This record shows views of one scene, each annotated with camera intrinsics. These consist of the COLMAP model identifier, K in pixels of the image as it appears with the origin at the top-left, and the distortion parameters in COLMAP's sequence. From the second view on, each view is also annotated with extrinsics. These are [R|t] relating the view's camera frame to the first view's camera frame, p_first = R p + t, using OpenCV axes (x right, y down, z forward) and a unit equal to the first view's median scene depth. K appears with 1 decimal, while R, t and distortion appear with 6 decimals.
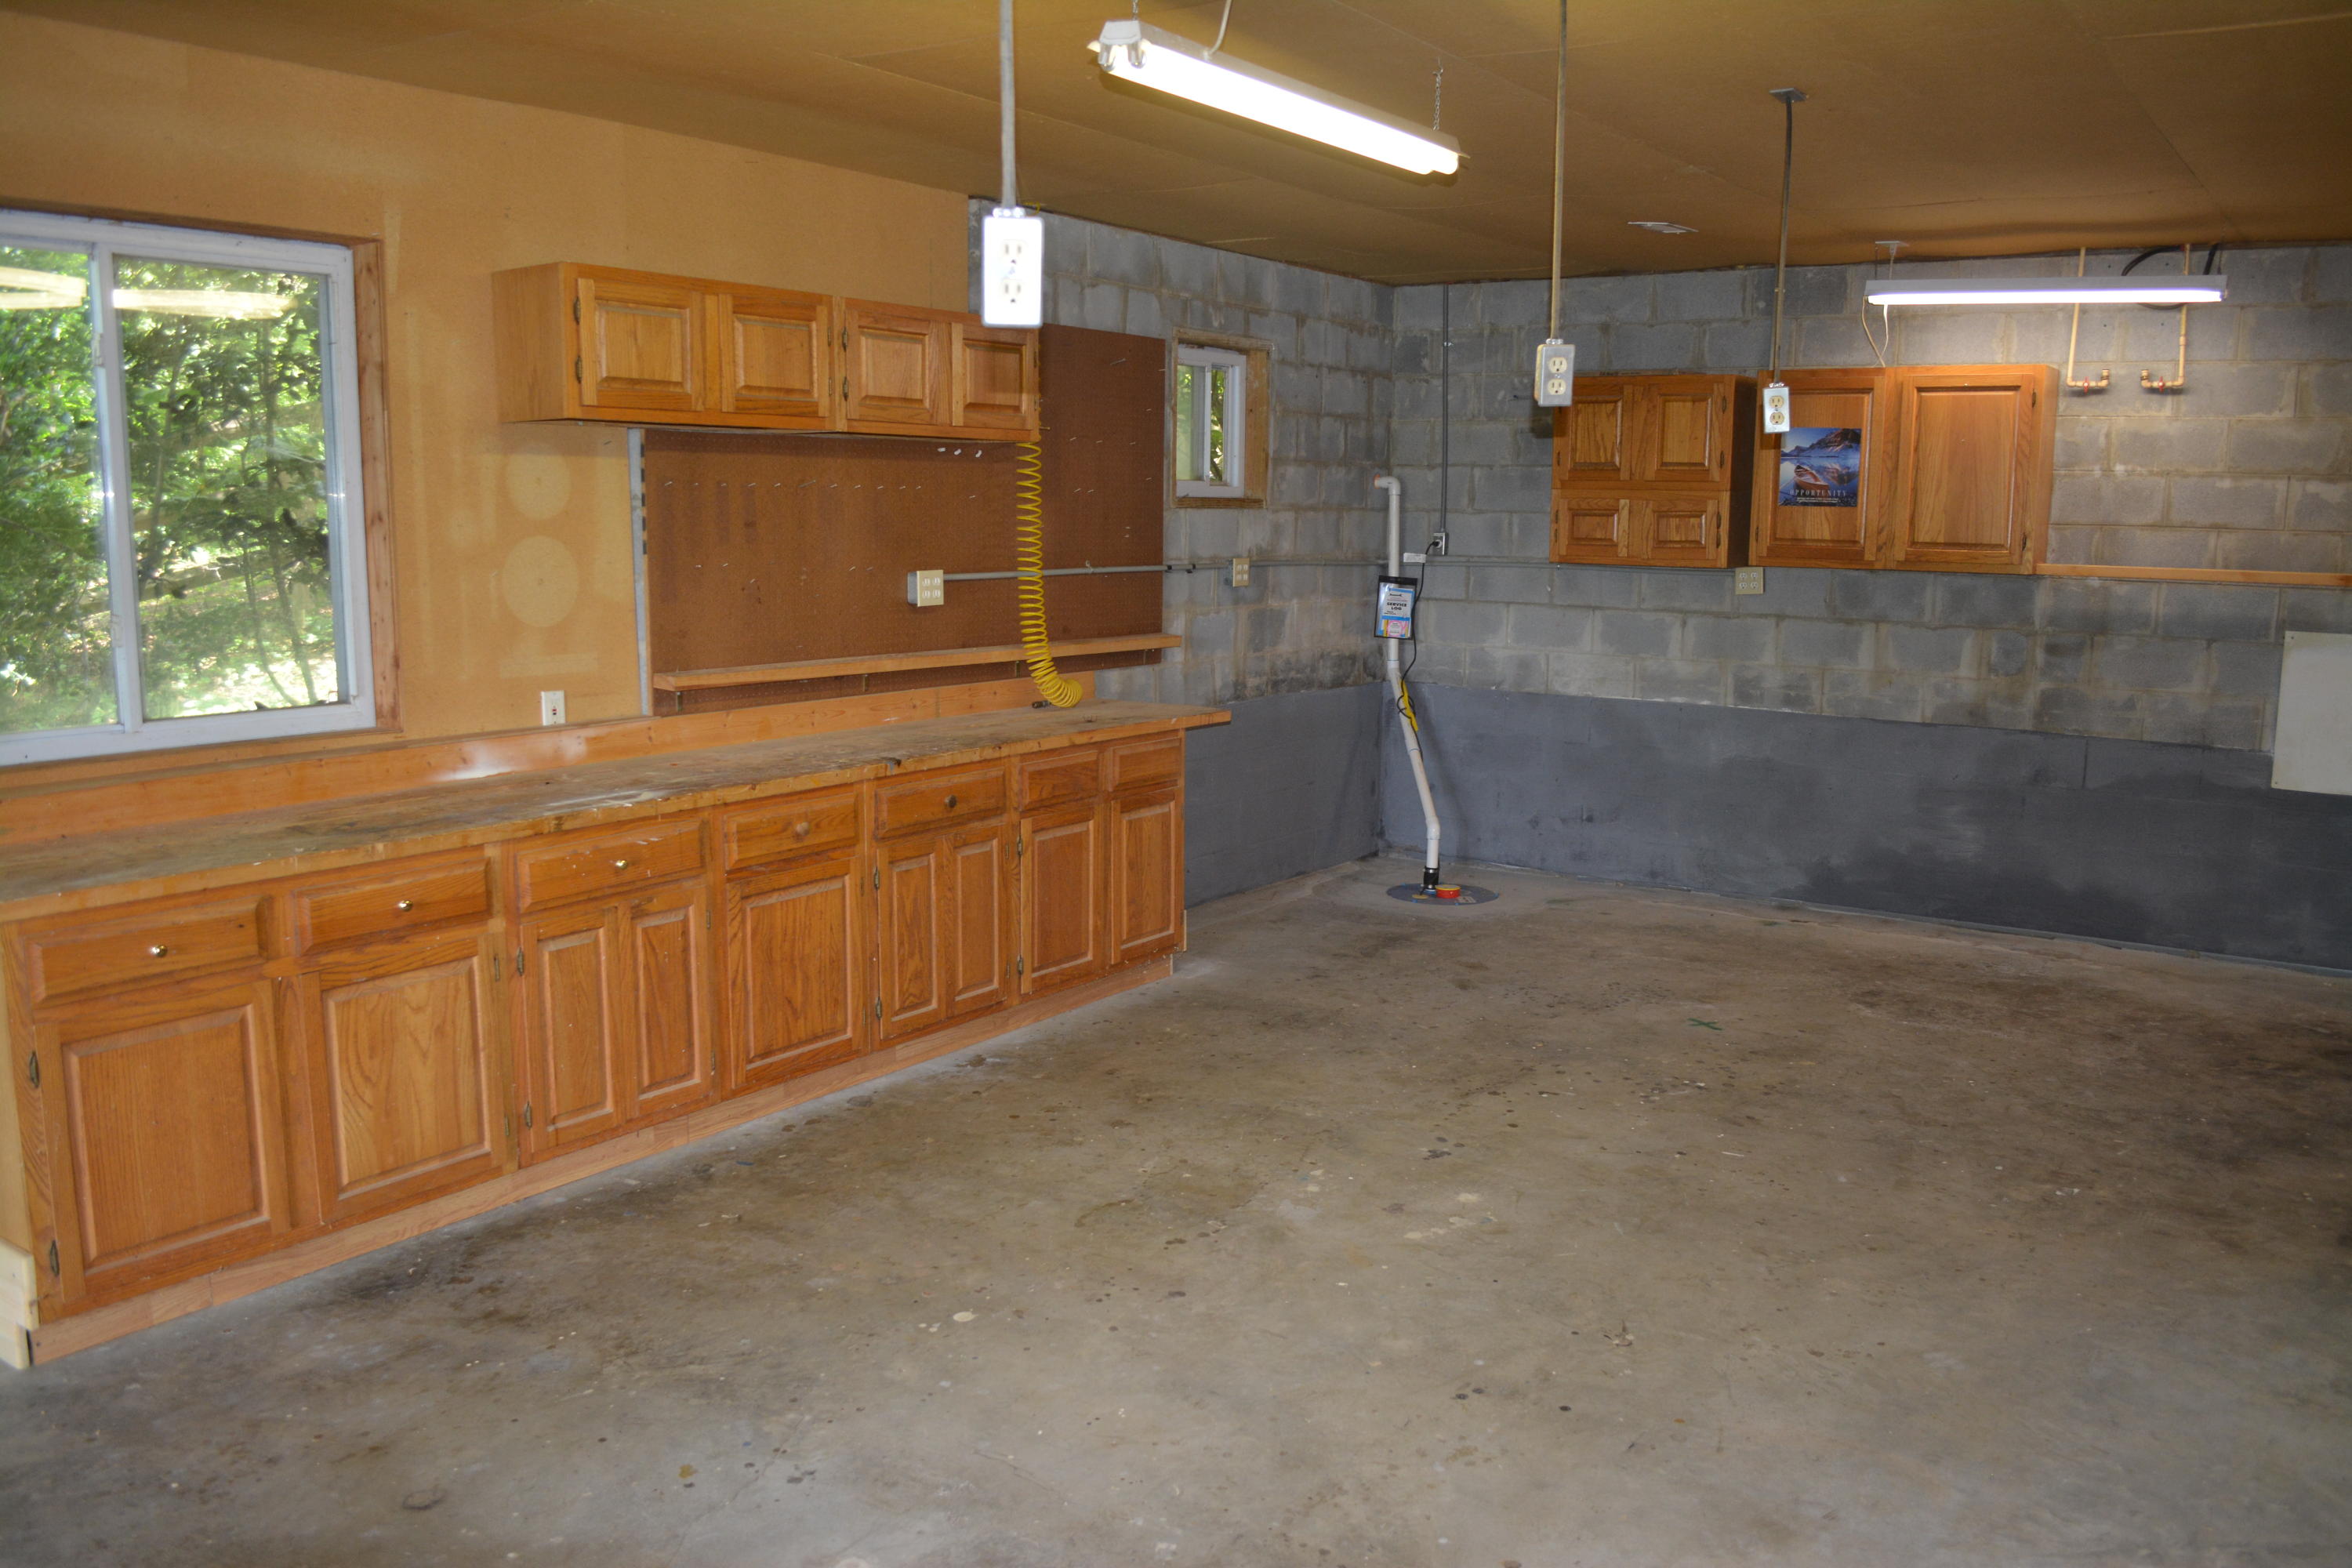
lens RADIAL K [[1847.6, 0, 1180.5], [0, 1847.6, 809.8], [0, 0, 1]] dist [-0.088707, 0.020066]
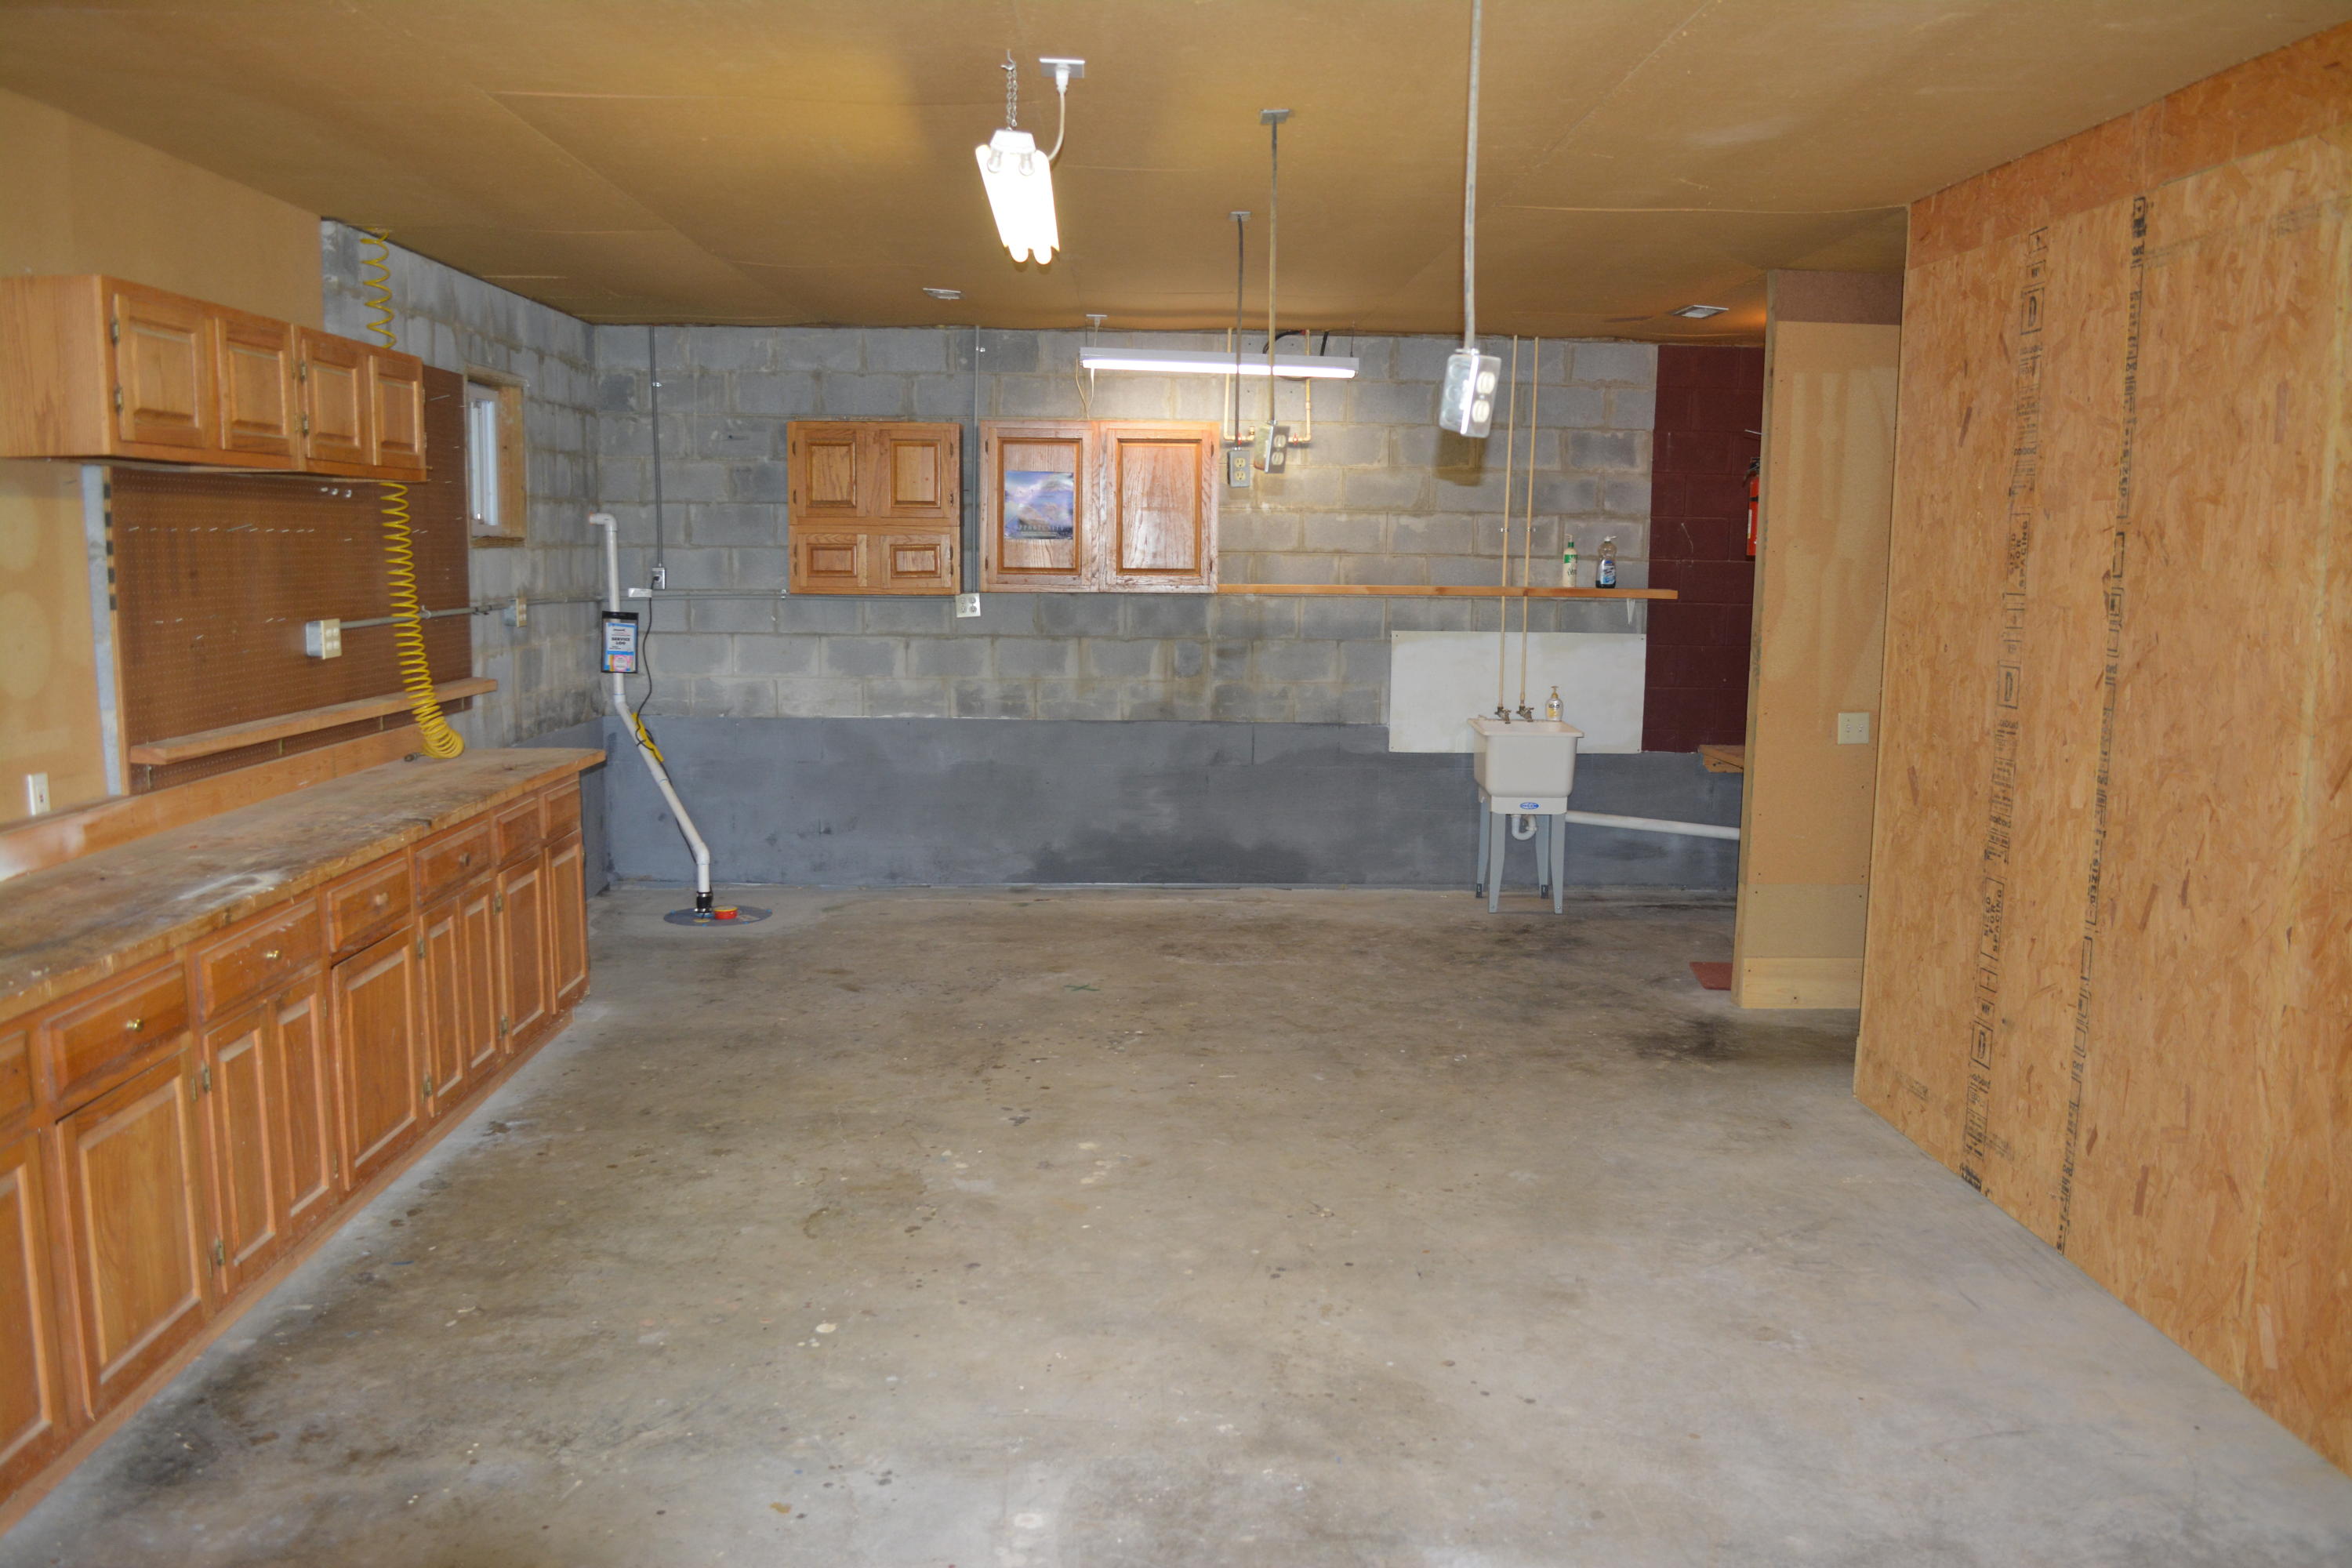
lens RADIAL K [[1847.6, 0, 1180.5], [0, 1847.6, 809.8], [0, 0, 1]] dist [-0.088707, 0.020066]
pose [[0.800874, -0.087865, 0.592352, -0.330638], [0.095078, 0.995287, 0.019086, -0.011187], [-0.591237, 0.041034, 0.805453, 0.016525]]
